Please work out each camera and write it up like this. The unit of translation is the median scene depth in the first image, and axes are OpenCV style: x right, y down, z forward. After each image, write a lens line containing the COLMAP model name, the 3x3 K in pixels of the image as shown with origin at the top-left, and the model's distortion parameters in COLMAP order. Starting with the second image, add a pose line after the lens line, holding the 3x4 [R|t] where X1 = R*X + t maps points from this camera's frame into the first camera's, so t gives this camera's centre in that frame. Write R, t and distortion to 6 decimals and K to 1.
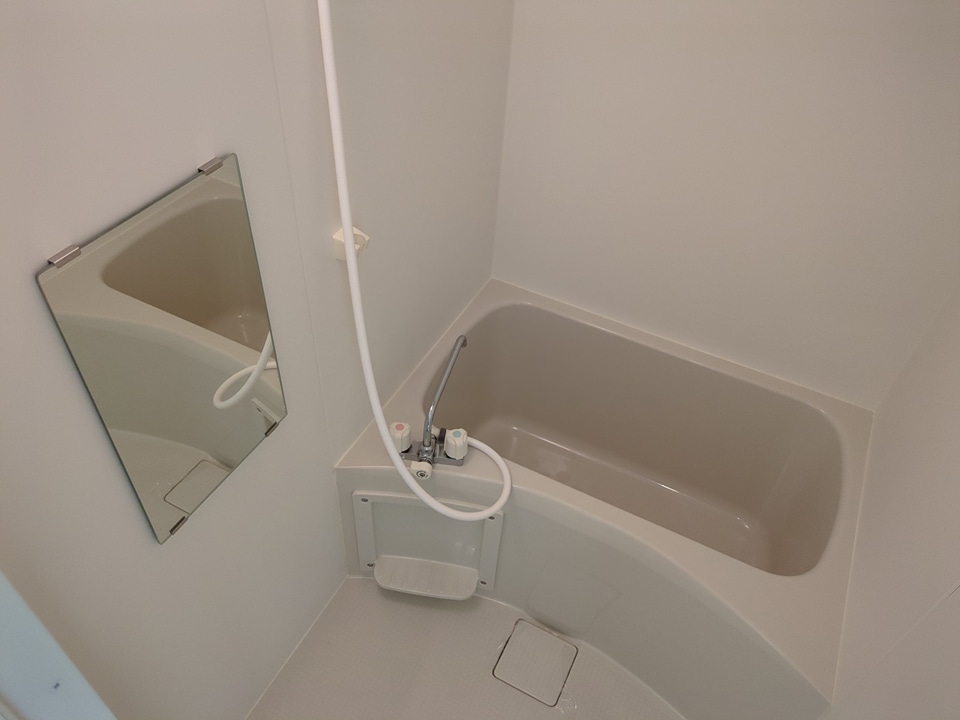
lens RADIAL K [[725.1, 0, 478.0], [0, 725.1, 357.6], [0, 0, 1]] dist [0.032801, -0.013747]
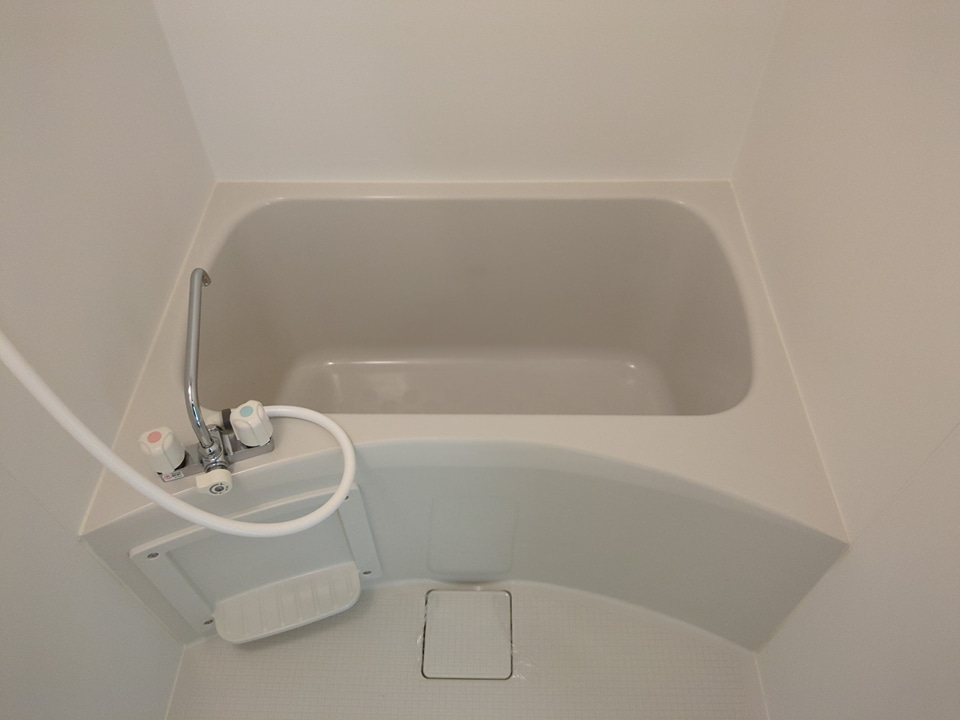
lens RADIAL K [[725.1, 0, 478.8], [0, 725.1, 357.9], [0, 0, 1]] dist [0.032801, -0.013747]
pose [[0.896391, -0.381063, 0.226439, 0.027992], [0.348700, 0.921591, 0.170523, 0.021228], [-0.273664, -0.073896, 0.958982, 0.301181]]
